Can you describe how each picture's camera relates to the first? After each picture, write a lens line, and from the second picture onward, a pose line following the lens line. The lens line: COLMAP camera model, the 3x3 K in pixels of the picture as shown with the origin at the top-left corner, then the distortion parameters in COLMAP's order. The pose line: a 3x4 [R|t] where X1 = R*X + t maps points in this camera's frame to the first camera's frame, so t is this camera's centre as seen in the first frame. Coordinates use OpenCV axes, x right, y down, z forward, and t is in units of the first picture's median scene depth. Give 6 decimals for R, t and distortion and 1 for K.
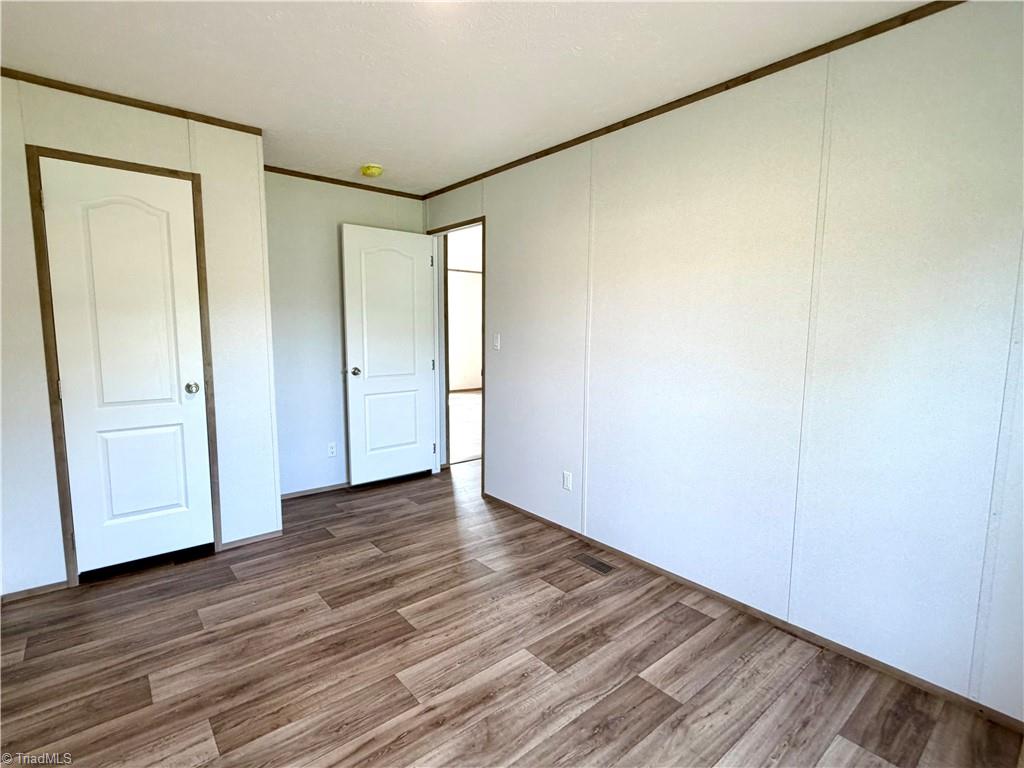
lens RADIAL K [[507.0, 0, 514.7], [0, 507.0, 361.8], [0, 0, 1]] dist [0.016776, -0.004858]
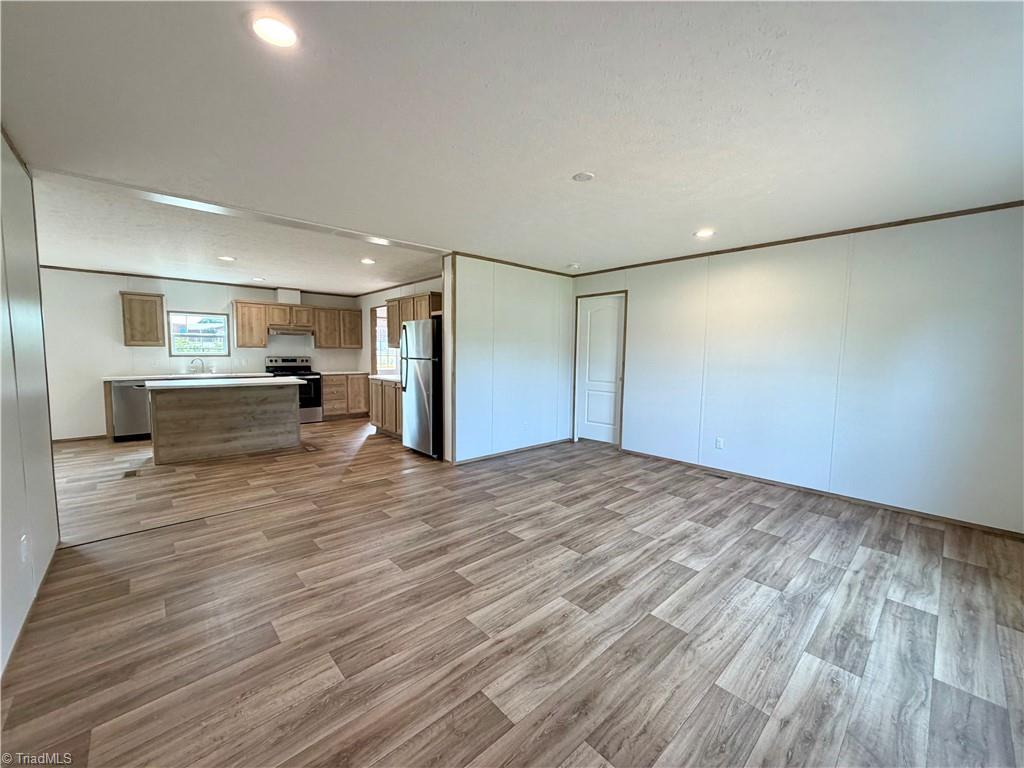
lens RADIAL K [[405.9, 0, 506.6], [0, 405.9, 321.3], [0, 0, 1]] dist [-0.000721, 0.001147]
pose [[0.999521, 0.000283, 0.030942, -0.163822], [0.004022, 0.990288, -0.138975, 0.006505], [-0.030681, 0.139033, 0.989812, -0.138702]]
